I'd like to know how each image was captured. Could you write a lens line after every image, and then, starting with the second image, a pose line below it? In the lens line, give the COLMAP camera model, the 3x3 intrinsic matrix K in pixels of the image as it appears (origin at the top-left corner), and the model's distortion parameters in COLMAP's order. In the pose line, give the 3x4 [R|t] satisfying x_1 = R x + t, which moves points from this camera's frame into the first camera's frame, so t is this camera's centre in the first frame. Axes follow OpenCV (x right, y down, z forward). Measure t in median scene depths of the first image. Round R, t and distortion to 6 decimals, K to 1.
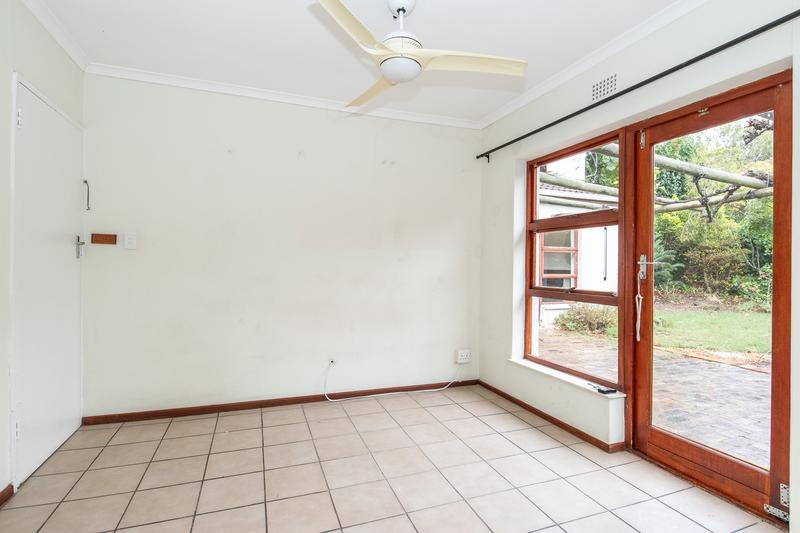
lens RADIAL K [[398.5, 0, 400.4], [0, 398.5, 261.4], [0, 0, 1]] dist [-0.000908, -0.000100]
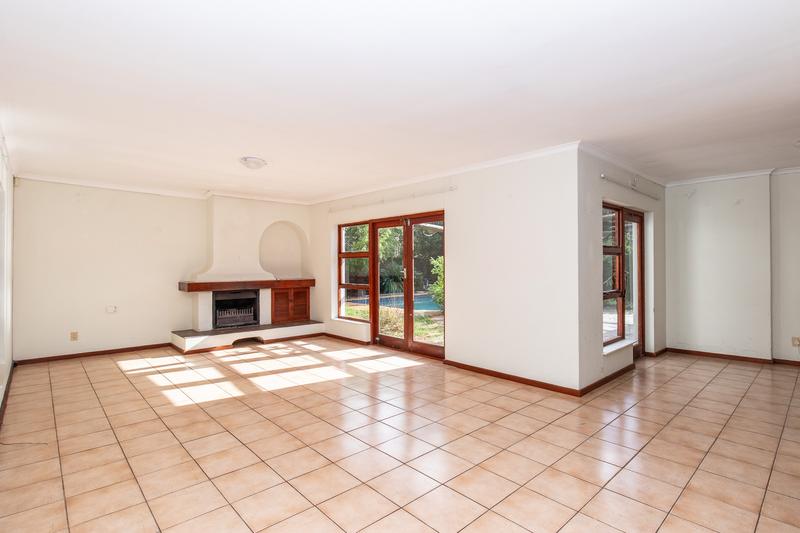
lens RADIAL K [[398.5, 0, 400.4], [0, 398.5, 261.4], [0, 0, 1]] dist [-0.000908, -0.000100]
pose [[0.923160, -0.006692, 0.384359, -0.210501], [0.010361, 0.999918, -0.007476, -0.039223], [-0.384277, 0.010884, 0.923154, -1.193628]]
